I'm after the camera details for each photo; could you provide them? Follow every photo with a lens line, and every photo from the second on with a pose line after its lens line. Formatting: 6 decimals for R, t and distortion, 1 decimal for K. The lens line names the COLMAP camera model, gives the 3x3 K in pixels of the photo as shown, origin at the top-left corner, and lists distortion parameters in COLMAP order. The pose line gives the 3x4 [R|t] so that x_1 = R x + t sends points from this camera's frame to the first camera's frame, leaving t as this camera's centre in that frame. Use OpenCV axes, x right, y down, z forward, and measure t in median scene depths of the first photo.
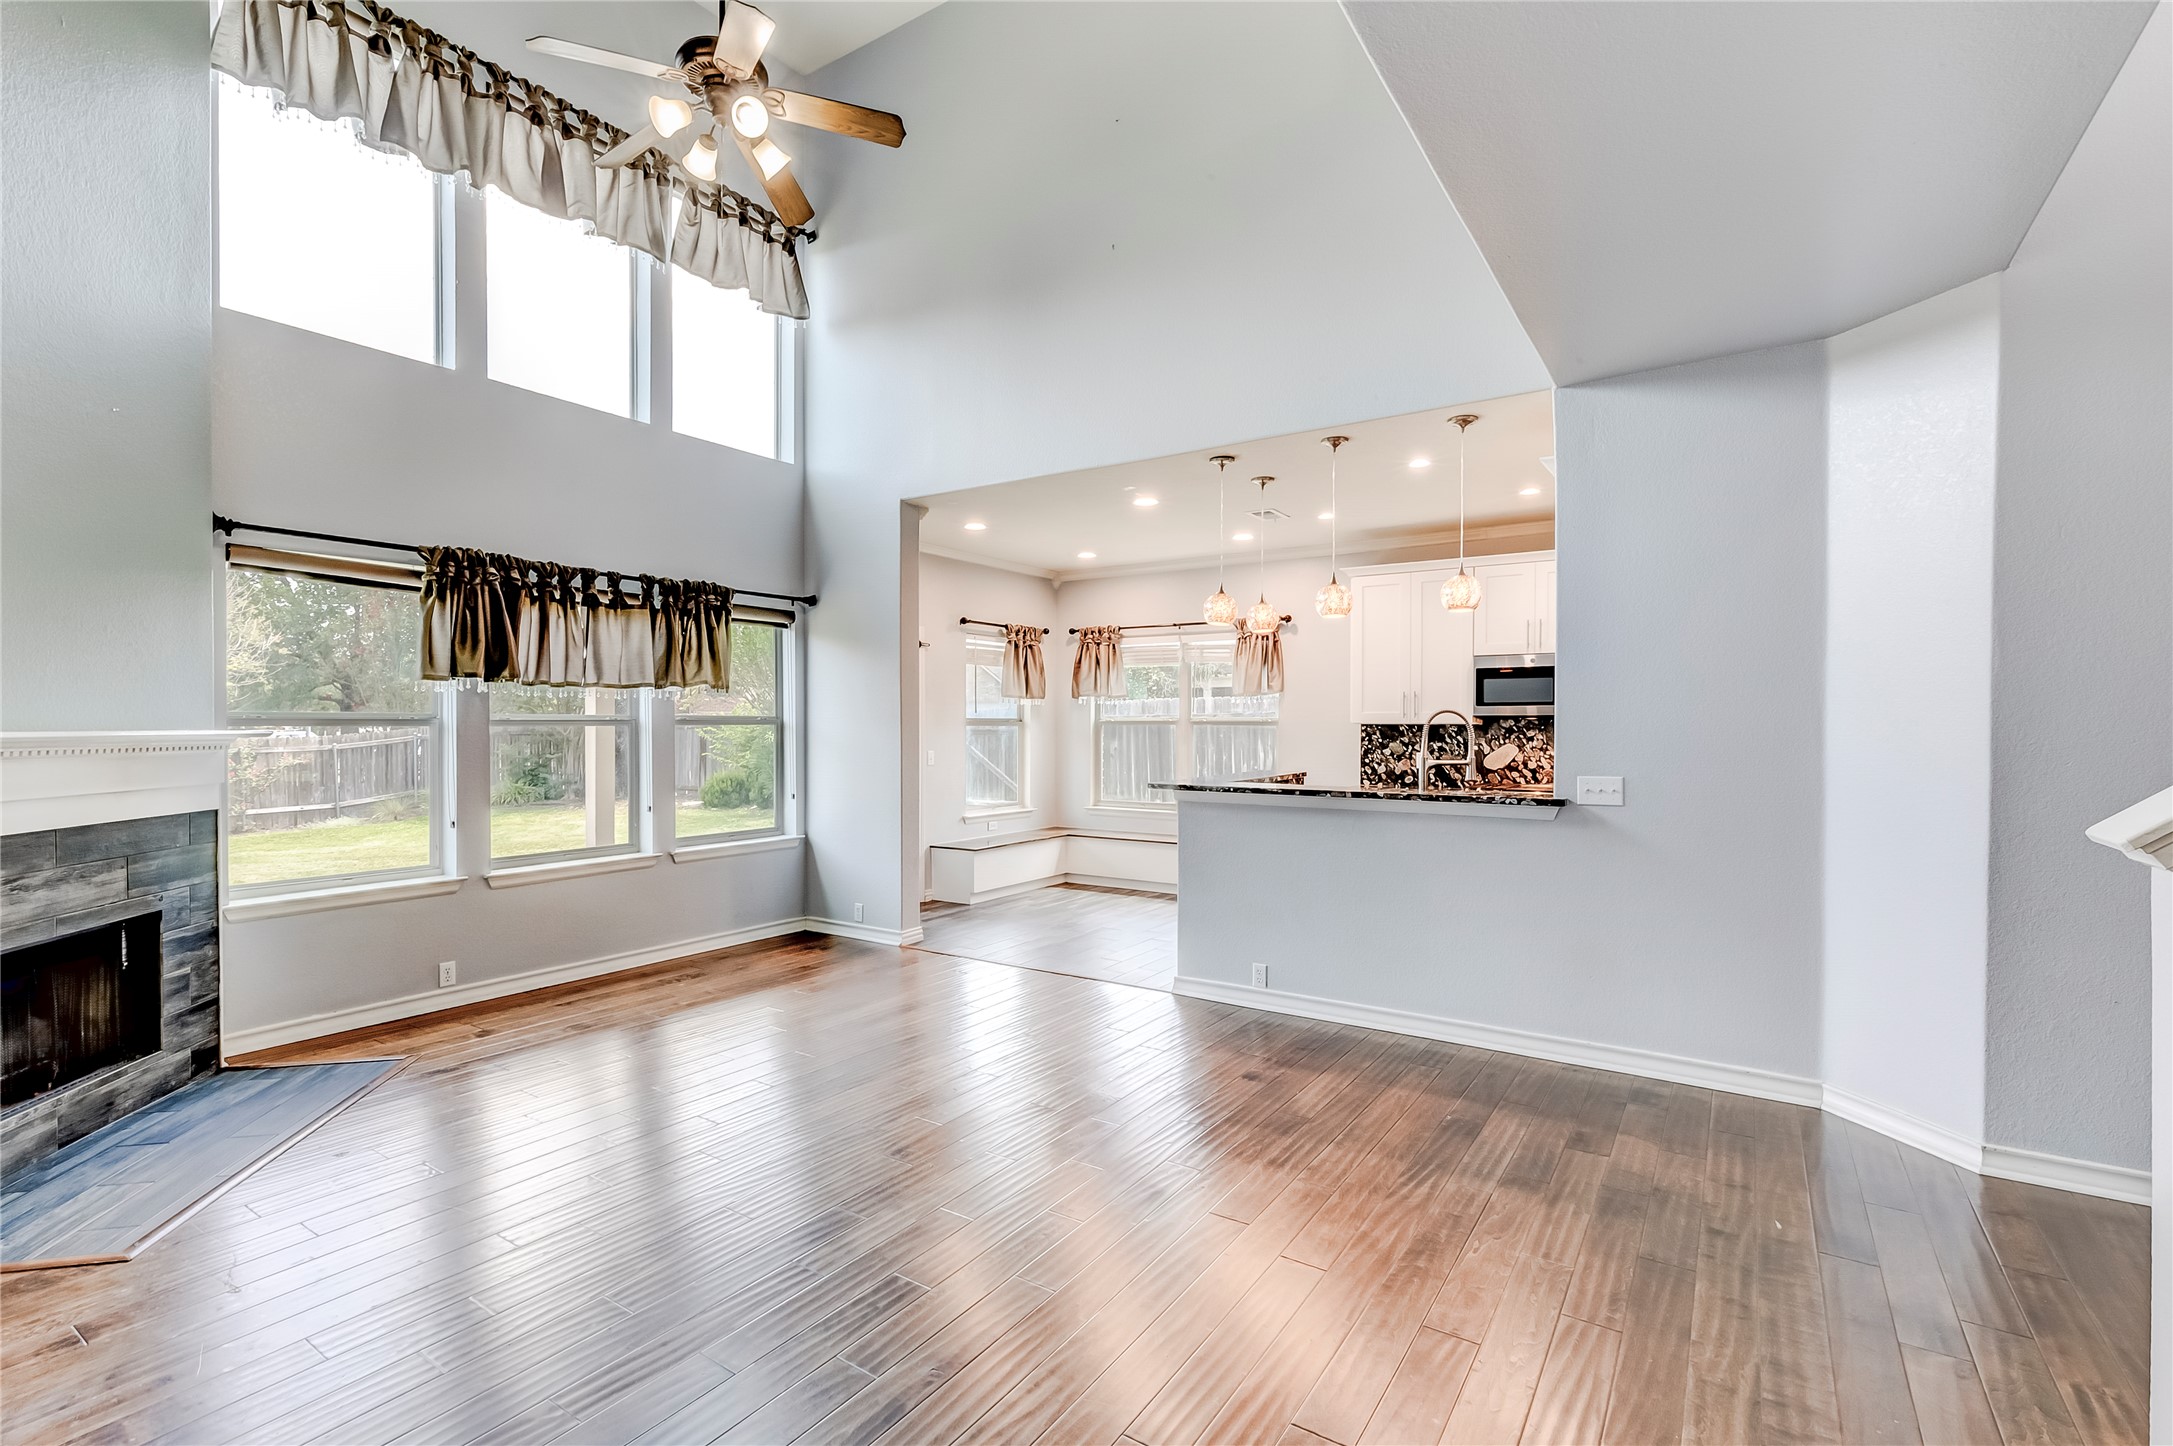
lens RADIAL K [[987.8, 0, 1086.3], [0, 987.8, 731.6], [0, 0, 1]] dist [0.007735, -0.001618]
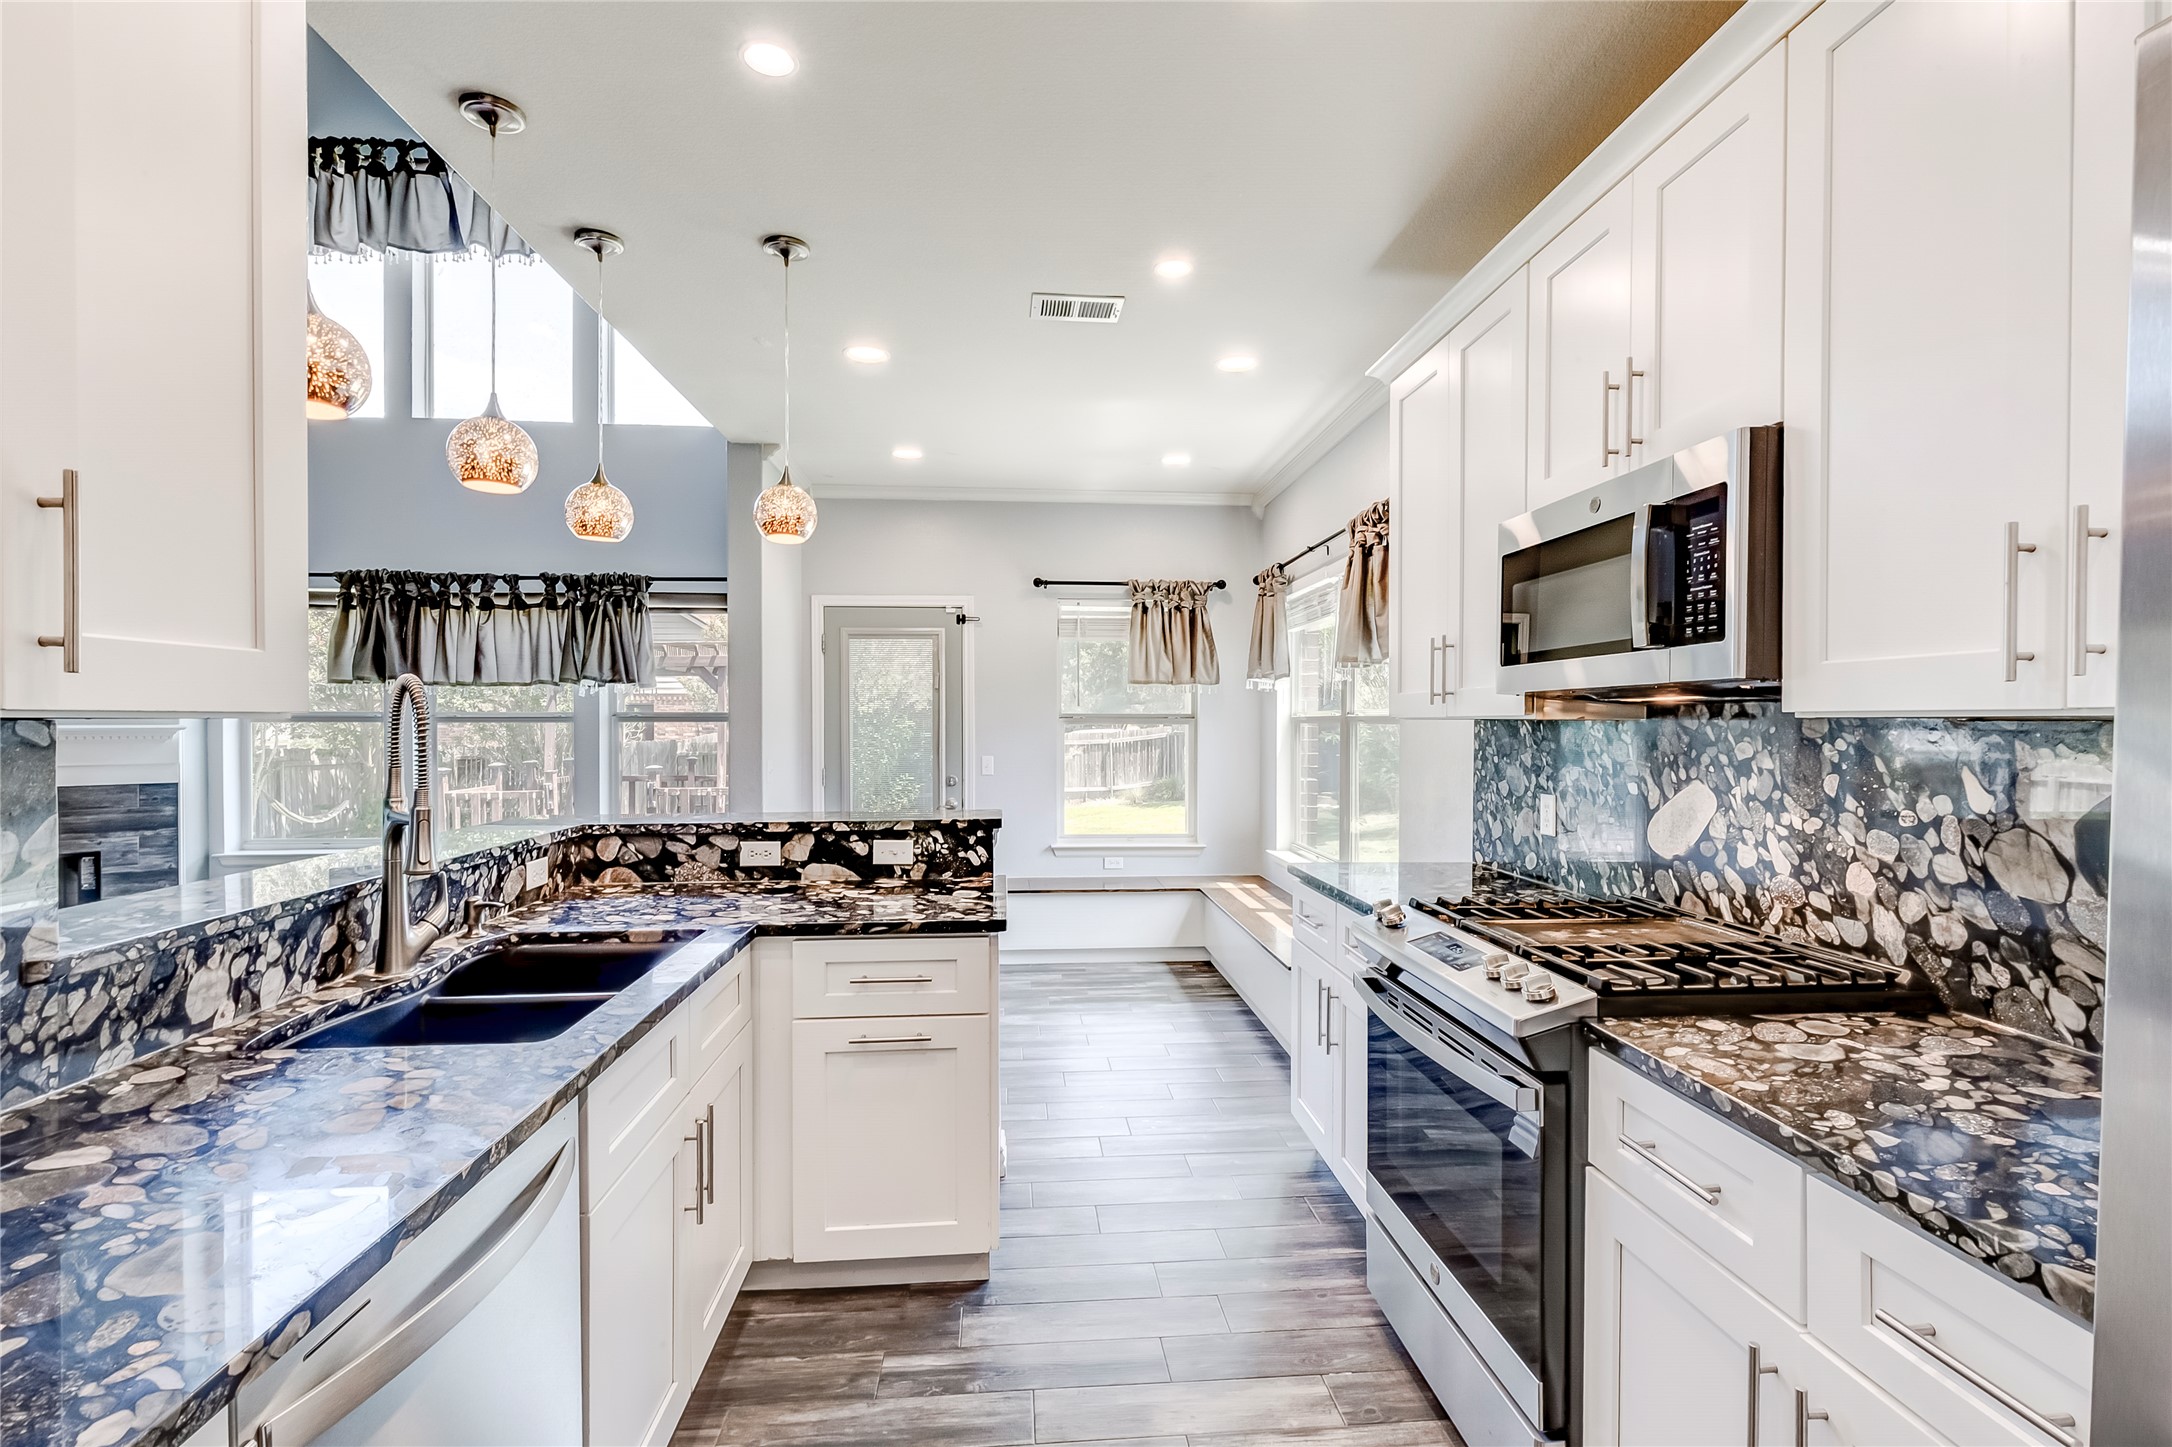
lens RADIAL K [[987.4, 0, 1077.4], [0, 987.4, 729.8], [0, 0, 1]] dist [0.007735, -0.001618]
pose [[0.616773, 0.006447, -0.787115, 0.584233], [-0.007115, 0.999971, 0.002615, -0.003902], [0.787109, 0.003988, 0.616801, 0.683556]]
